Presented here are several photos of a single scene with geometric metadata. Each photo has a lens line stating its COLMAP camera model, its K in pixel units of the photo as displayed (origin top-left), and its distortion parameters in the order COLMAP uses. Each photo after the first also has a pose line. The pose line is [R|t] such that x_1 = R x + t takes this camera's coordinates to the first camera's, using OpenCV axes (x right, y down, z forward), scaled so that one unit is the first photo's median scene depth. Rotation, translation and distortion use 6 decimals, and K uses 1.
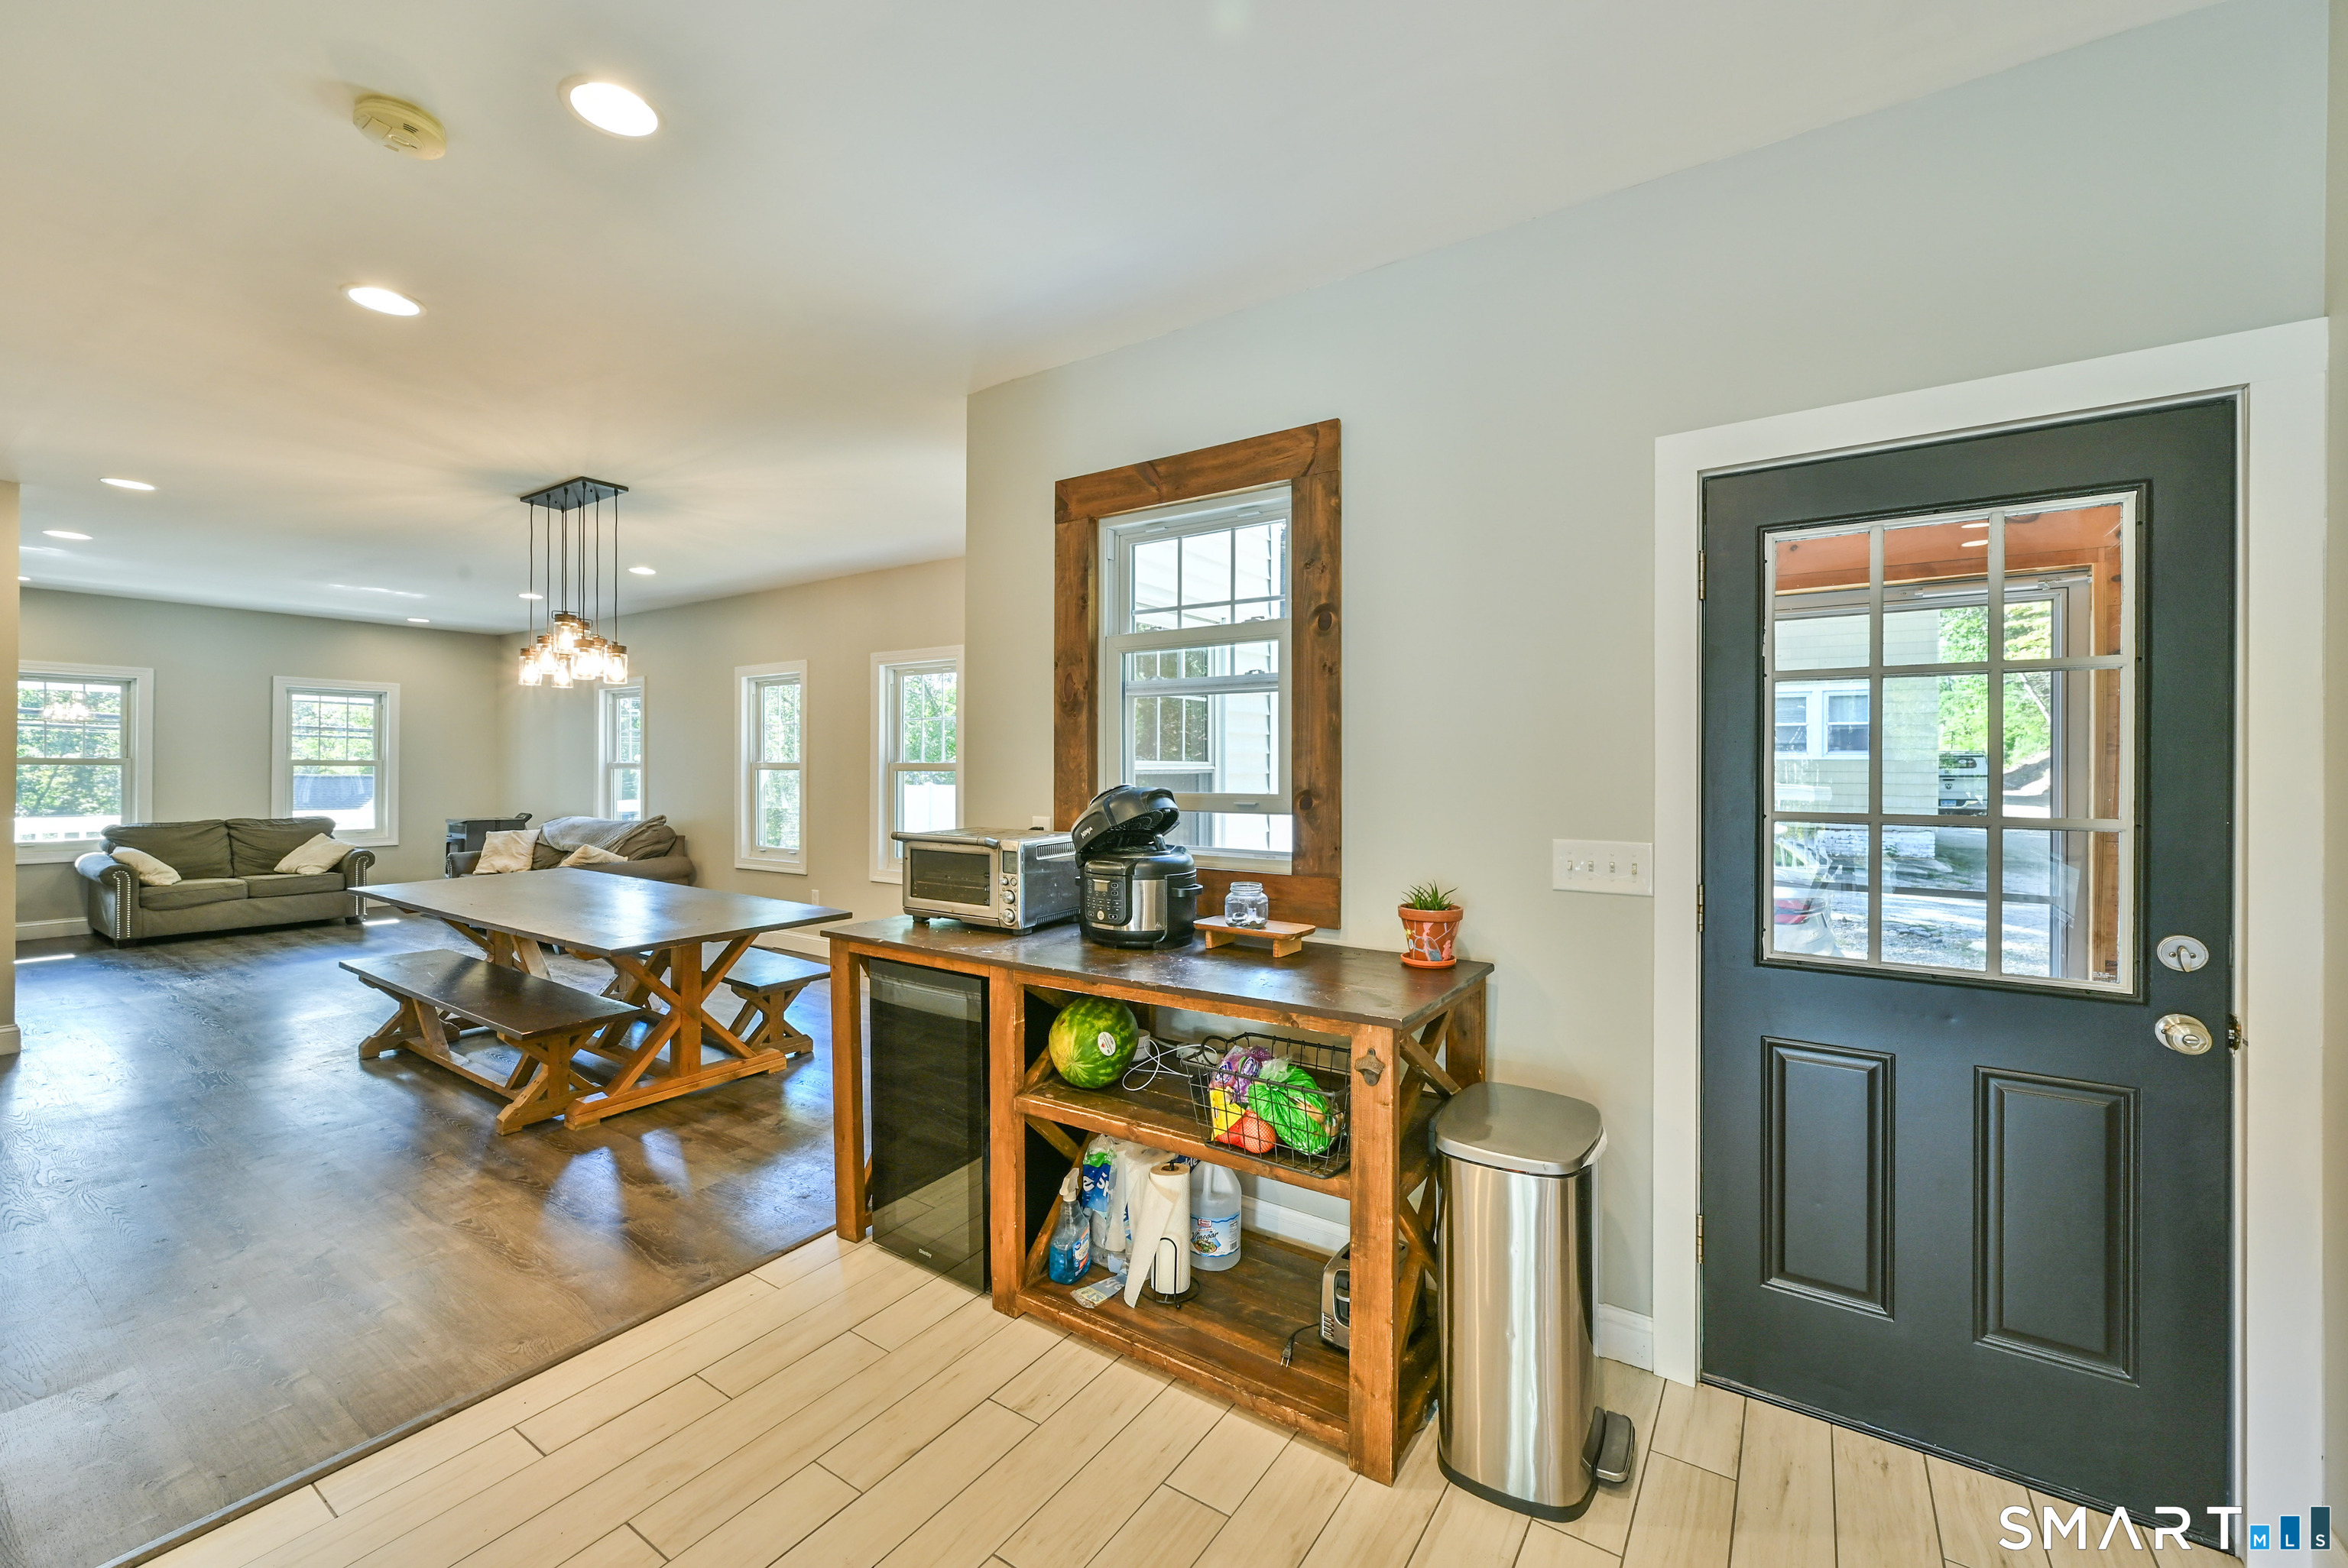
lens RADIAL K [[939.4, 0, 1167.4], [0, 939.4, 772.7], [0, 0, 1]] dist [-0.000539, -0.000746]
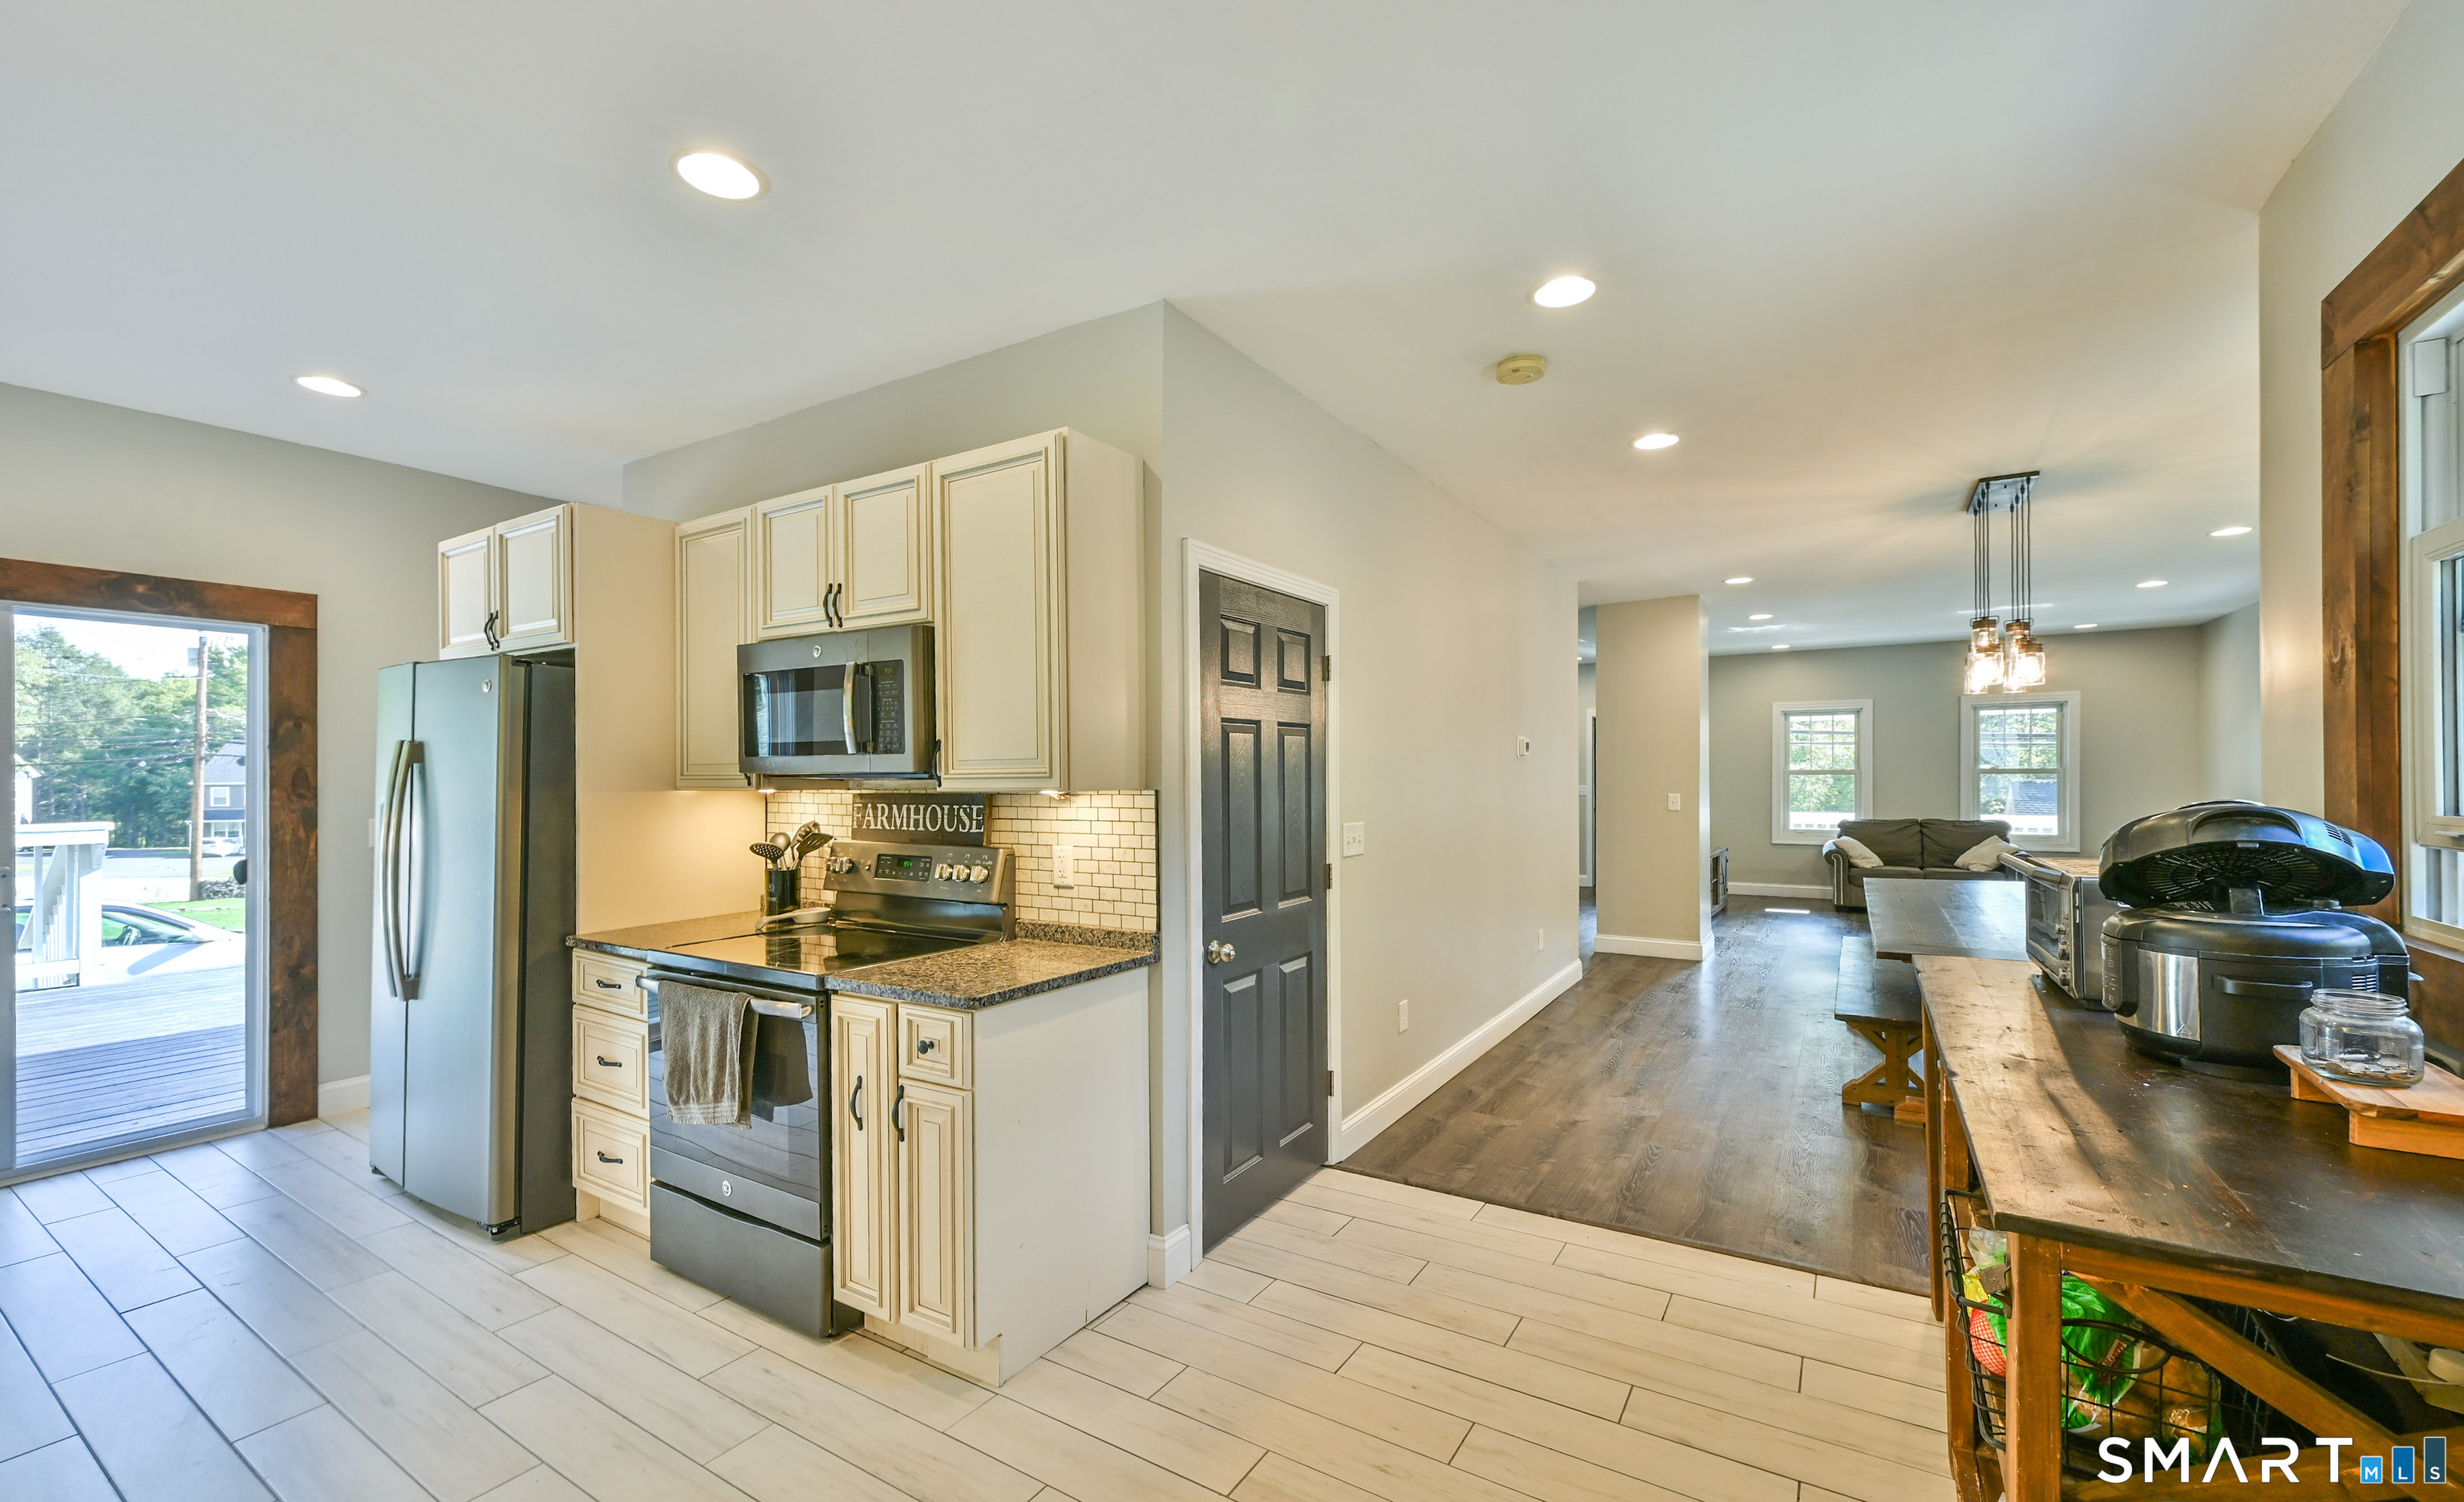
lens RADIAL K [[946.0, 0, 1284.0], [0, 946.0, 772.4], [0, 0, 1]] dist [0.000581, -0.001015]
pose [[0.087929, -0.006764, -0.996104, 0.133352], [-0.002122, 0.999973, -0.006978, 0.000073], [0.996125, 0.002727, 0.087912, 0.086786]]
